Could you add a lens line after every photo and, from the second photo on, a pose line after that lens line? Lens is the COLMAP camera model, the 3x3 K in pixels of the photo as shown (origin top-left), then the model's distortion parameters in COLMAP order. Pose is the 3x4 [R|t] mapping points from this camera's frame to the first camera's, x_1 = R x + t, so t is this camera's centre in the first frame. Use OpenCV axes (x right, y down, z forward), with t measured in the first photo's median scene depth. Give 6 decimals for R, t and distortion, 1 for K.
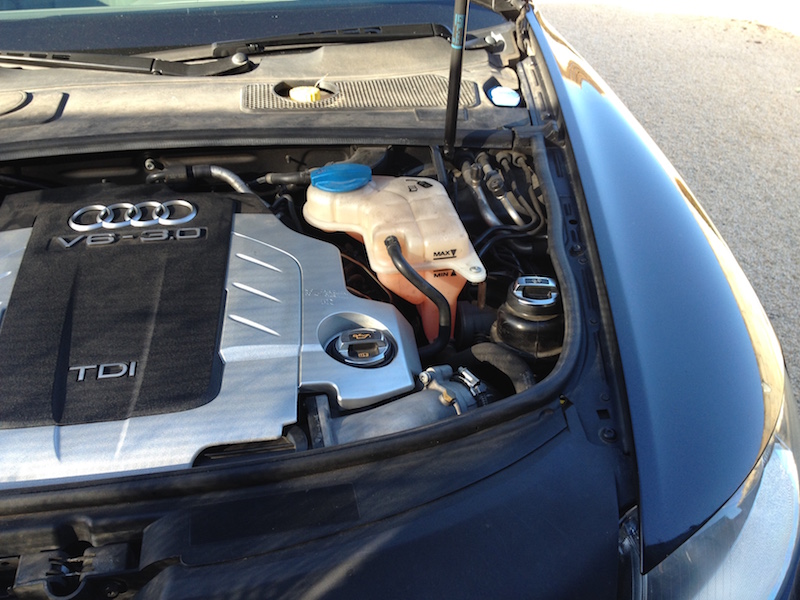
lens RADIAL K [[804.1, 0, 400.0], [0, 804.1, 300.0], [0, 0, 1]] dist [0.157217, -0.015103]
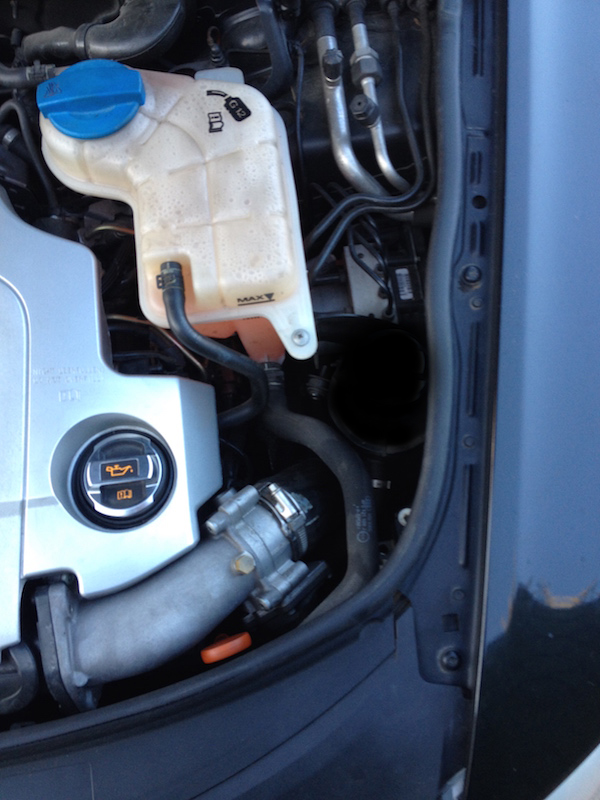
lens RADIAL K [[804.1, 0, 300.0], [0, 804.1, 400.0], [0, 0, 1]] dist [0.157217, -0.015103]
pose [[0.998366, 0.029250, -0.049084, 0.131815], [0.007585, 0.783589, 0.621233, -0.410965], [0.056633, -0.620590, 0.782087, 0.492413]]
